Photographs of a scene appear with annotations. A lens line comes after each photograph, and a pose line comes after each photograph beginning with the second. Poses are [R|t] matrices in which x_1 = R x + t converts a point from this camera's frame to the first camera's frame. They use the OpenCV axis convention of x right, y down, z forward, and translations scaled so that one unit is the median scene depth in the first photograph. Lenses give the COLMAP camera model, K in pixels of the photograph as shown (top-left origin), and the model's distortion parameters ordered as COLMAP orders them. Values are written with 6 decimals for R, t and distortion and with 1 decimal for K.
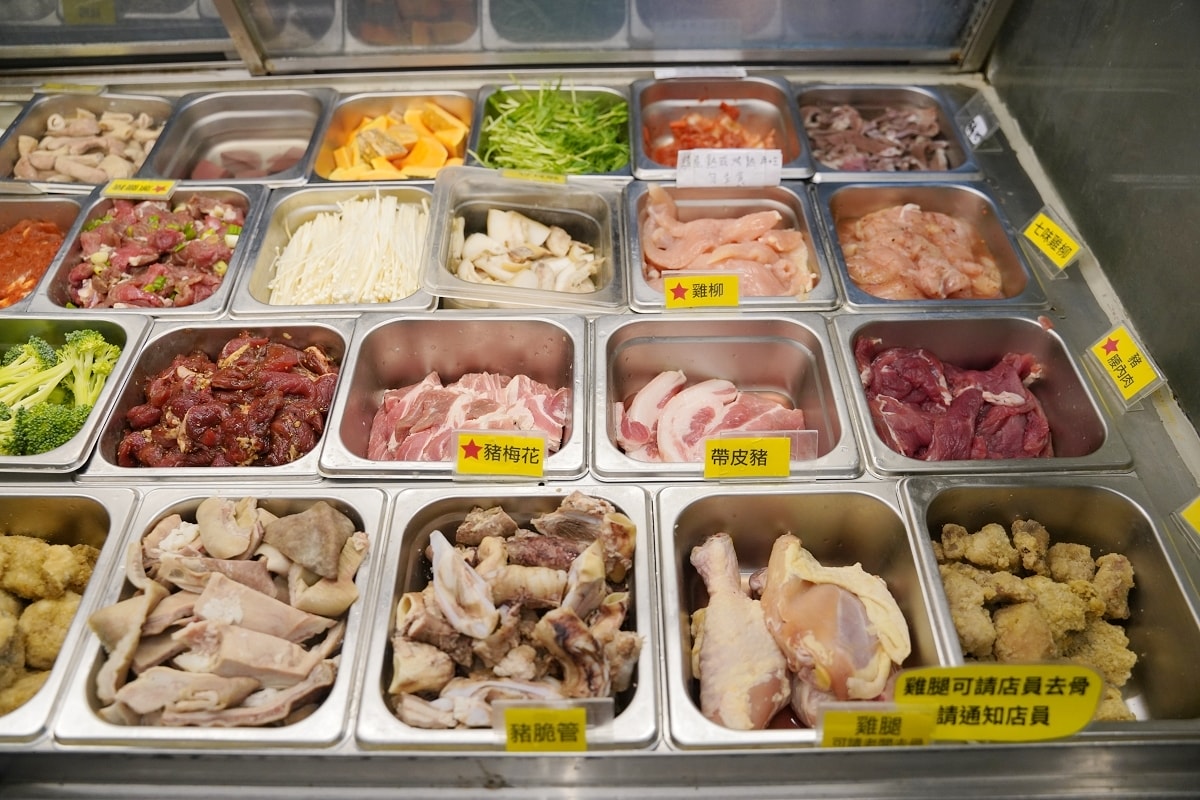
lens RADIAL K [[963.3, 0, 600.0], [0, 963.3, 400.0], [0, 0, 1]] dist [-0.100296, 0.058231]
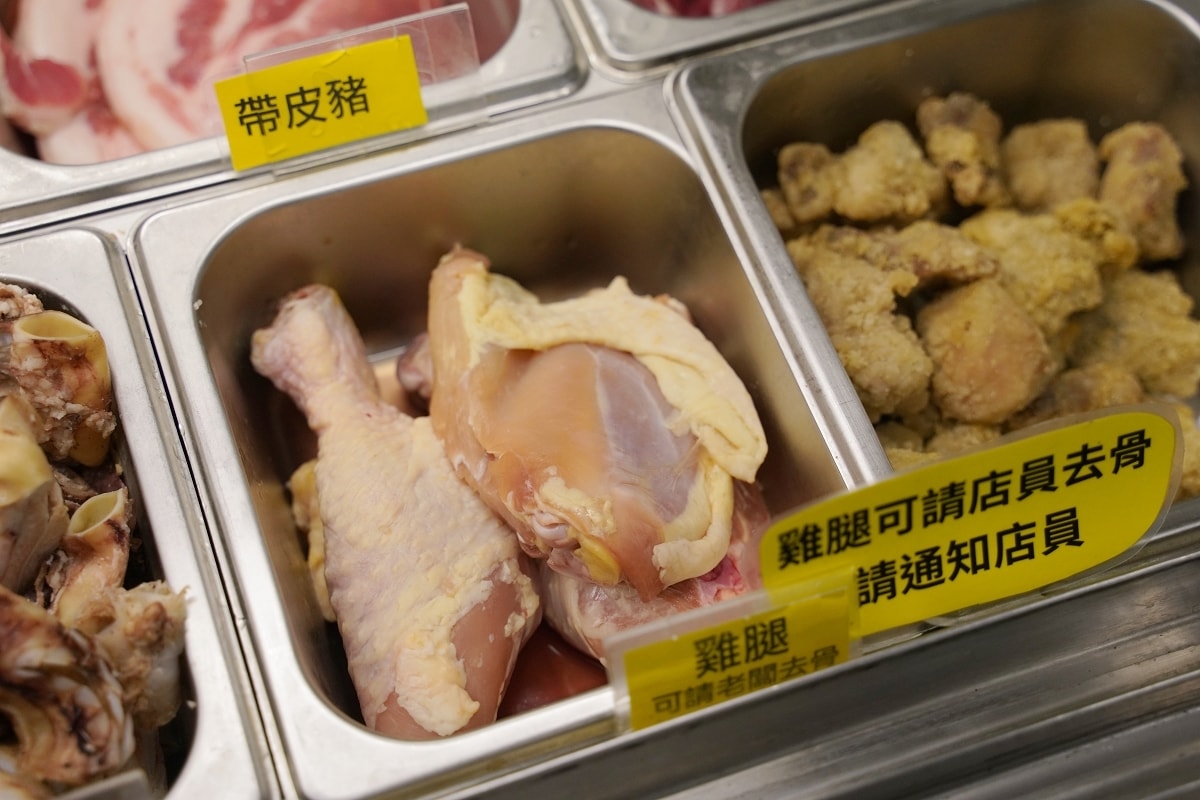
lens RADIAL K [[1815.7, 0, 600.0], [0, 1815.7, 400.0], [0, 0, 1]] dist [0.144291, 0.039511]
pose [[0.936641, -0.268712, 0.224714, 0.056311], [0.197950, 0.935292, 0.293333, -0.033219], [-0.288995, -0.230265, 0.929225, 0.198805]]
